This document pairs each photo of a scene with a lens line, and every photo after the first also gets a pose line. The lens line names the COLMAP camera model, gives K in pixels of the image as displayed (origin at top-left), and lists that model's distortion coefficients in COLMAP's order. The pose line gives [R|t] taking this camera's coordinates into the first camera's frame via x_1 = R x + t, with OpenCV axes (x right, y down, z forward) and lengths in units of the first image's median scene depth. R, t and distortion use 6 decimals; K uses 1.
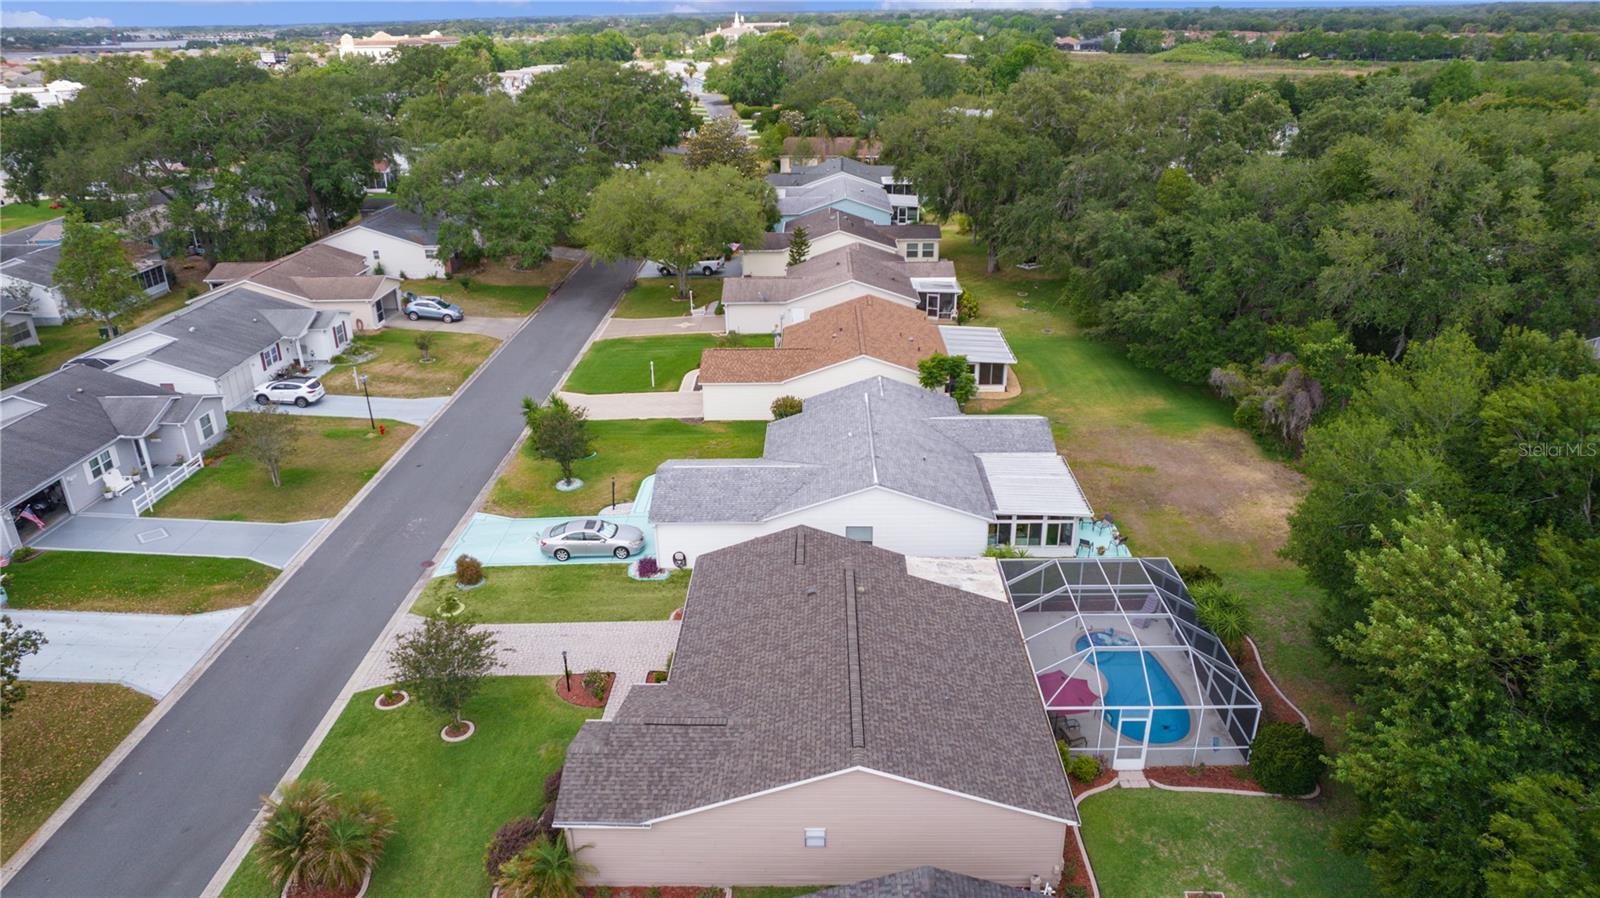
lens RADIAL K [[1023.9, 0, 800.0], [0, 1023.9, 449.0], [0, 0, 1]] dist [-0.073040, 0.063020]
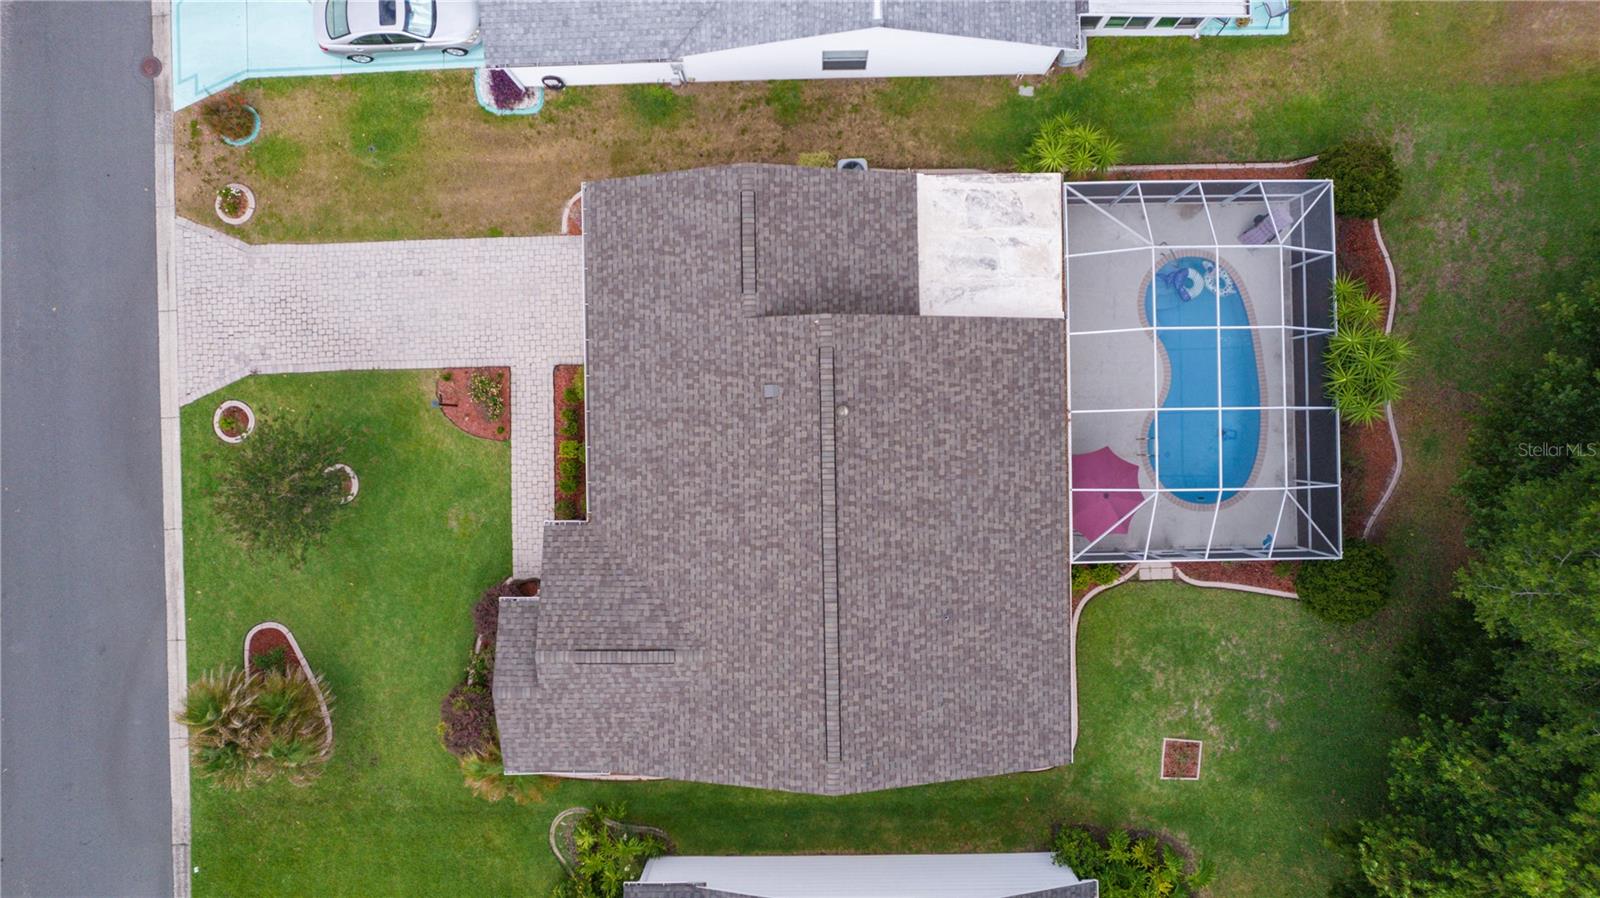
lens RADIAL K [[1023.9, 0, 800.0], [0, 1023.9, 449.0], [0, 0, 1]] dist [-0.073040, 0.063020]
pose [[0.999296, -0.037180, -0.005072, 0.038930], [0.019240, 0.391620, 0.919926, -0.543798], [-0.032217, -0.919375, 0.392060, 0.818959]]
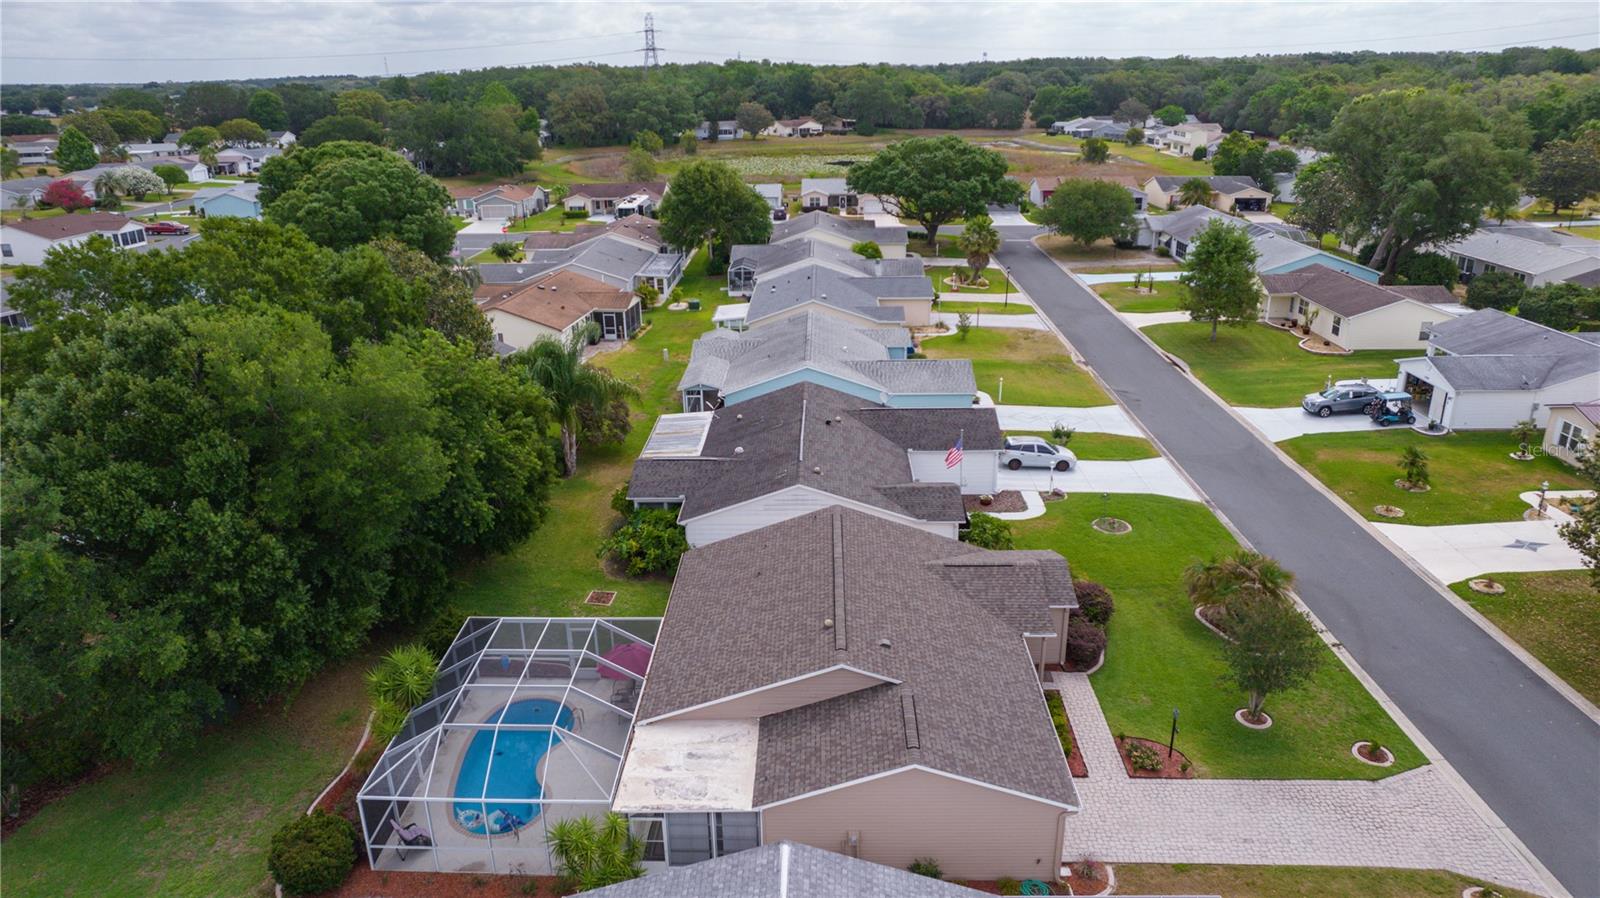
lens RADIAL K [[1023.9, 0, 800.0], [0, 1023.9, 449.0], [0, 0, 1]] dist [-0.073040, 0.063020]
pose [[-0.999451, 0.029496, 0.015099, 0.076278], [0.031709, 0.719020, 0.694266, -0.670573], [0.009622, 0.694364, -0.719560, 1.757284]]
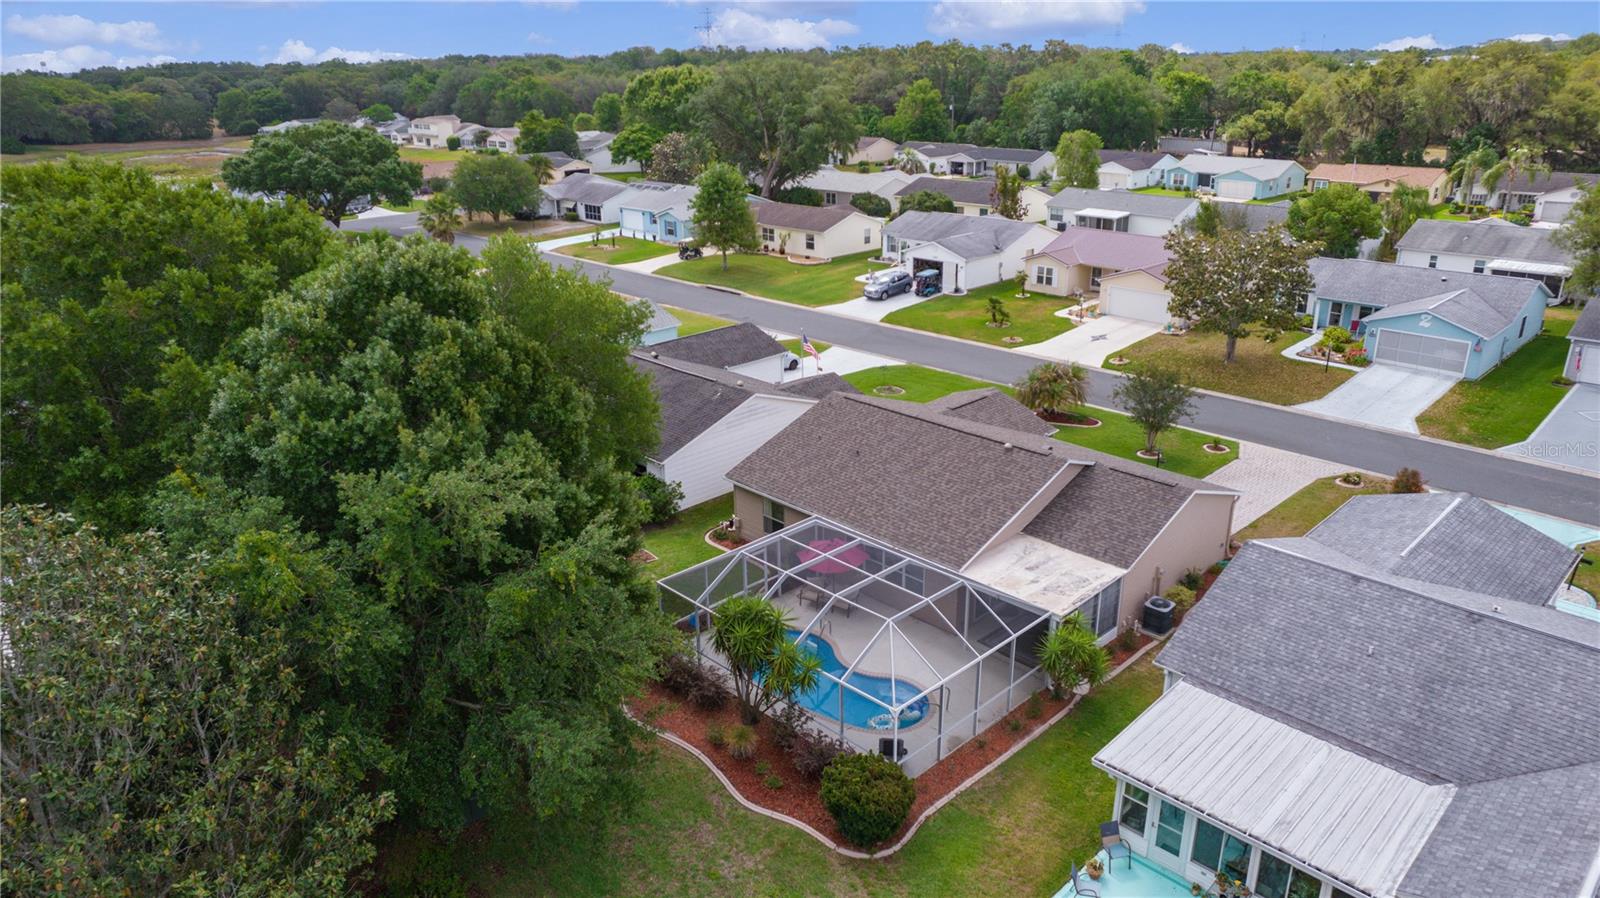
lens RADIAL K [[1023.9, 0, 800.0], [0, 1023.9, 449.0], [0, 0, 1]] dist [-0.073040, 0.063020]
pose [[-0.704392, 0.278501, -0.652893, 1.005980], [-0.256523, 0.757763, 0.599992, -0.481043], [0.661837, 0.590112, -0.462320, 1.533831]]
